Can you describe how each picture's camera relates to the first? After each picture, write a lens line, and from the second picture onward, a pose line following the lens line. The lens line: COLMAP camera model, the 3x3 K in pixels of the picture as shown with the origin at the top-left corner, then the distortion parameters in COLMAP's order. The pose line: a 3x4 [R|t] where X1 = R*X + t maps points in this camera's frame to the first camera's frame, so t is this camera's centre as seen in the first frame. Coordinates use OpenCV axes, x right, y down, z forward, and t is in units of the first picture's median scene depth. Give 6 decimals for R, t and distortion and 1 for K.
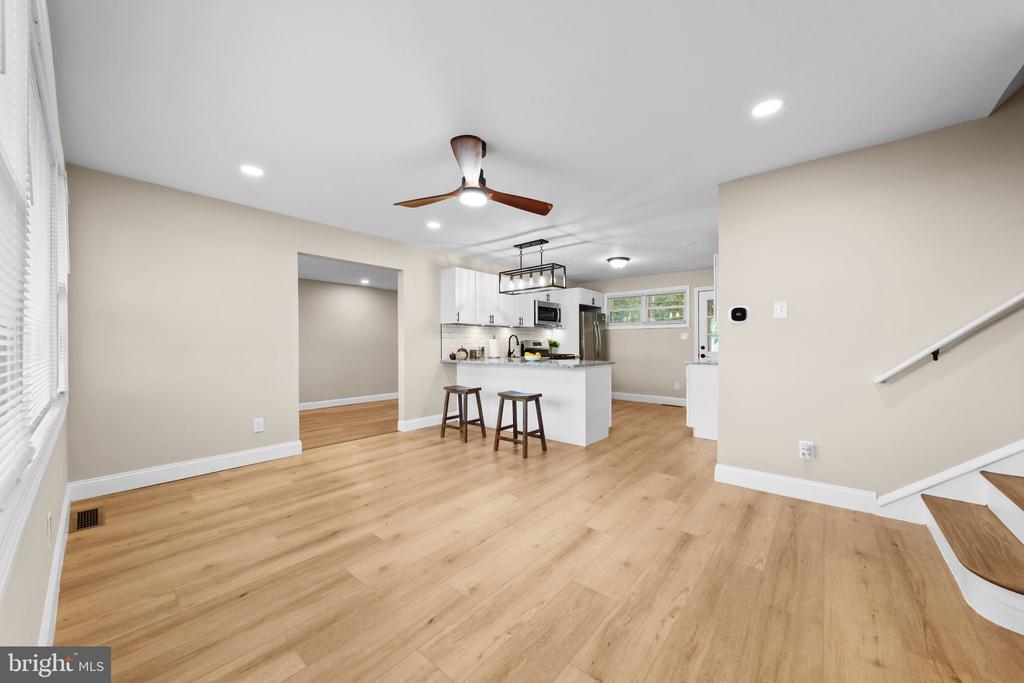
lens RADIAL K [[363.7, 0, 510.4], [0, 363.7, 343.9], [0, 0, 1]] dist [-0.001309, -0.000230]
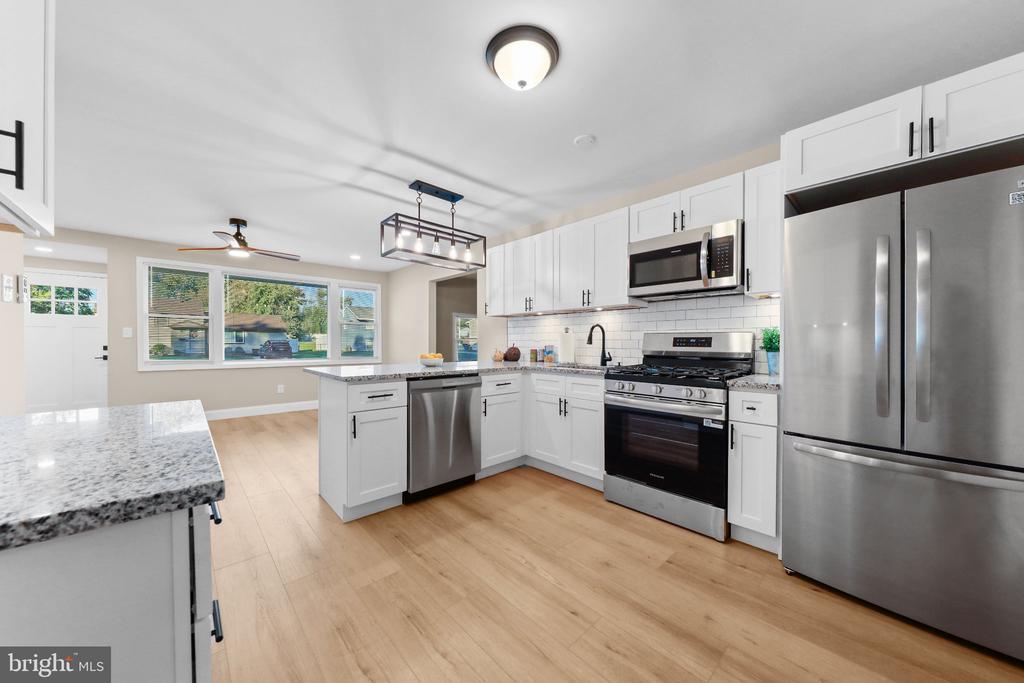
lens RADIAL K [[357.7, 0, 511.6], [0, 357.7, 341.6], [0, 0, 1]] dist [0.002348, -0.000441]
pose [[-0.109861, 0.001903, -0.993945, 0.742503], [-0.001581, 0.999997, 0.002089, -0.000758], [0.993946, 0.001801, -0.109858, 1.289171]]
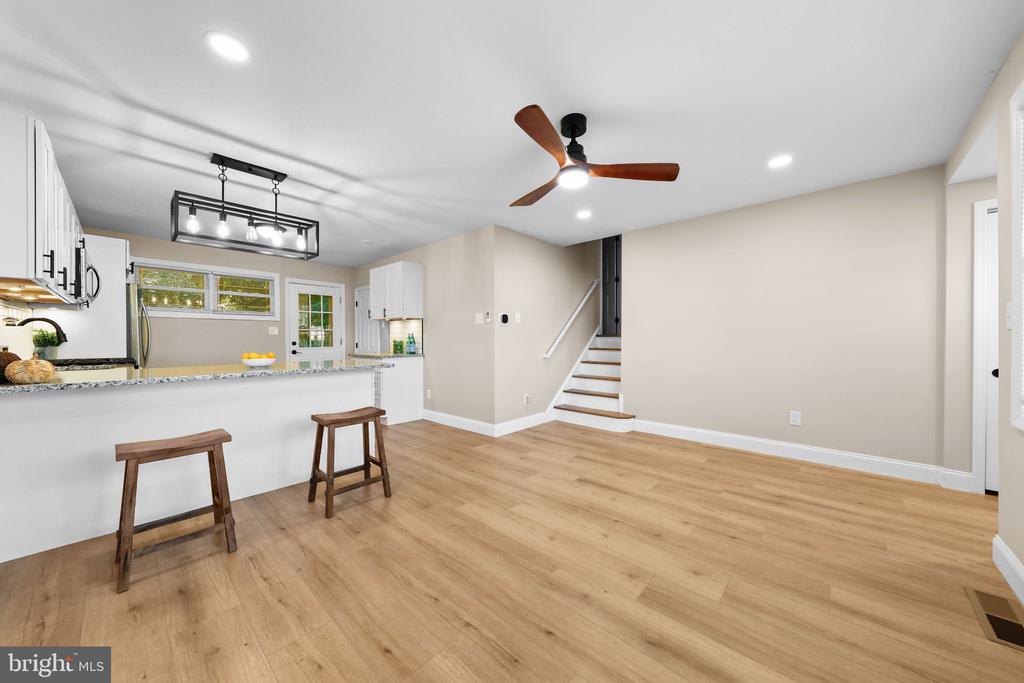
lens RADIAL K [[357.7, 0, 509.1], [0, 357.7, 340.2], [0, 0, 1]] dist [0.002348, -0.000441]
pose [[0.040659, -0.003172, 0.999168, -0.537954], [0.002149, 0.999993, 0.003087, 0.001102], [-0.999171, 0.002022, 0.040665, 0.597867]]
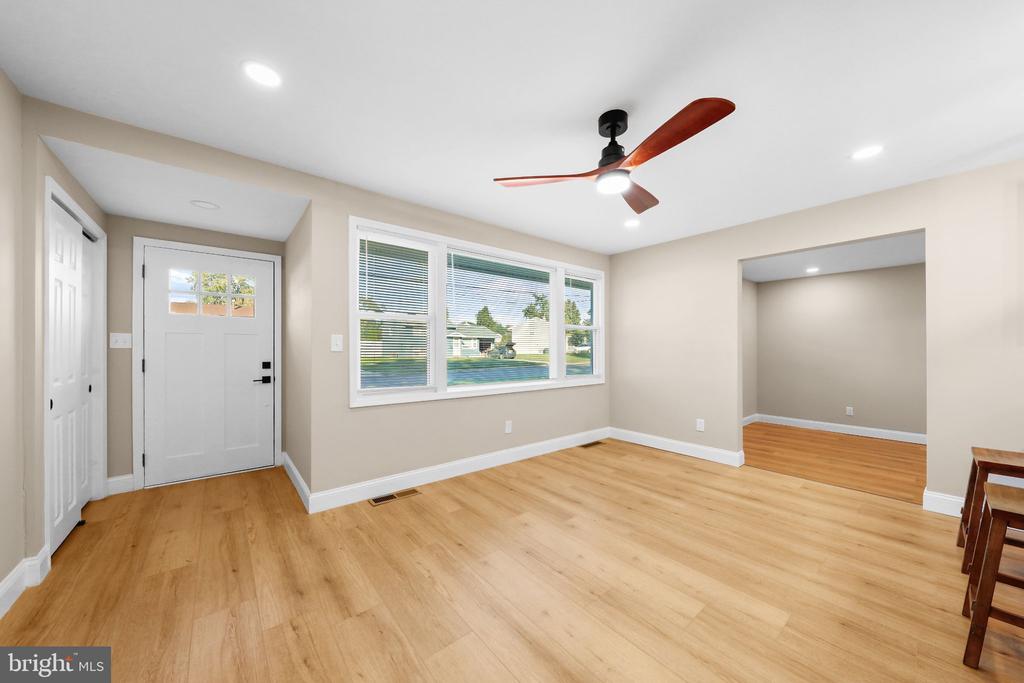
lens RADIAL K [[357.7, 0, 515.0], [0, 357.7, 347.5], [0, 0, 1]] dist [0.002348, -0.000441]
pose [[-0.164646, -0.000253, -0.986353, 0.394315], [0.001036, 0.999999, -0.000430, -0.013632], [0.986352, -0.001092, -0.164646, 0.486399]]
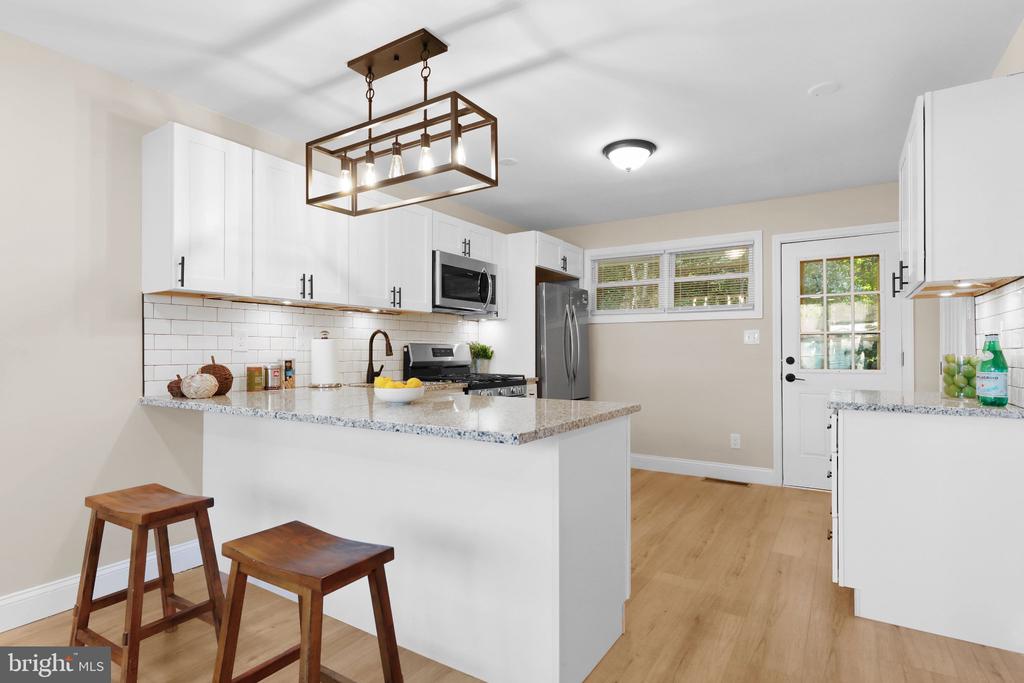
lens RADIAL K [[522.1, 0, 508.5], [0, 522.1, 347.0], [0, 0, 1]] dist [0.004286, 0.002851]
pose [[0.990483, 0.002430, 0.137614, 0.099302], [-0.001063, 0.999949, -0.010008, 0.000150], [-0.137631, 0.009767, 0.990435, 0.541100]]
